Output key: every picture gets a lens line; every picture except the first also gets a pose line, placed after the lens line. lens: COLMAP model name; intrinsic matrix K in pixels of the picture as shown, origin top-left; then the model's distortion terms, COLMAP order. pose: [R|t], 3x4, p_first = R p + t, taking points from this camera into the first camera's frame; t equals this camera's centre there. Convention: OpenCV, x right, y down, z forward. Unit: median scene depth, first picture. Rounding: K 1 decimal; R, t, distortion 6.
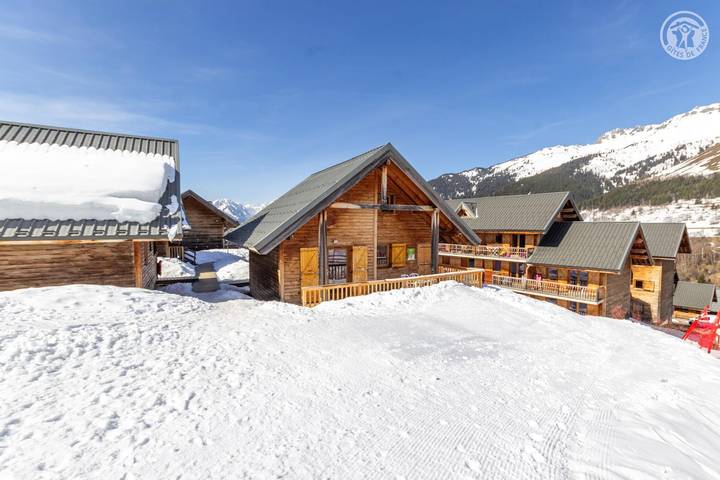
lens RADIAL K [[325.3, 0, 360.3], [0, 325.3, 240.7], [0, 0, 1]] dist [0.002734, -0.000086]
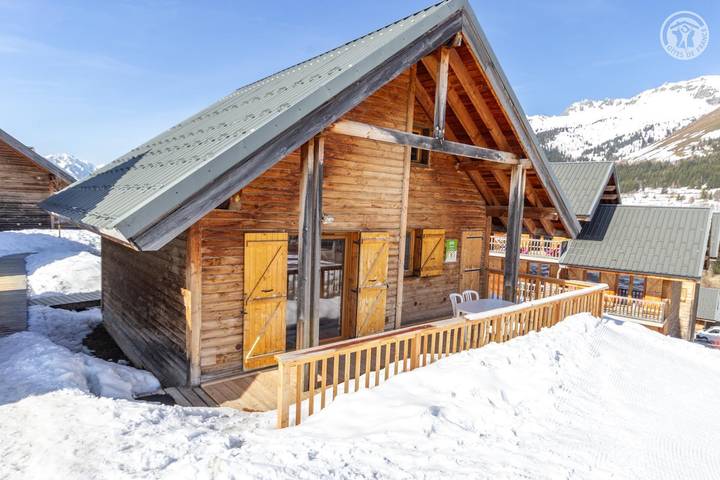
lens RADIAL K [[434.1, 0, 359.5], [0, 434.1, 239.1], [0, 0, 1]] dist [0.003155, -0.001169]
pose [[0.978752, 0.024414, 0.203590, -0.079798], [-0.031134, 0.999069, 0.029872, 0.004833], [-0.202671, -0.035576, 0.978600, 0.236555]]
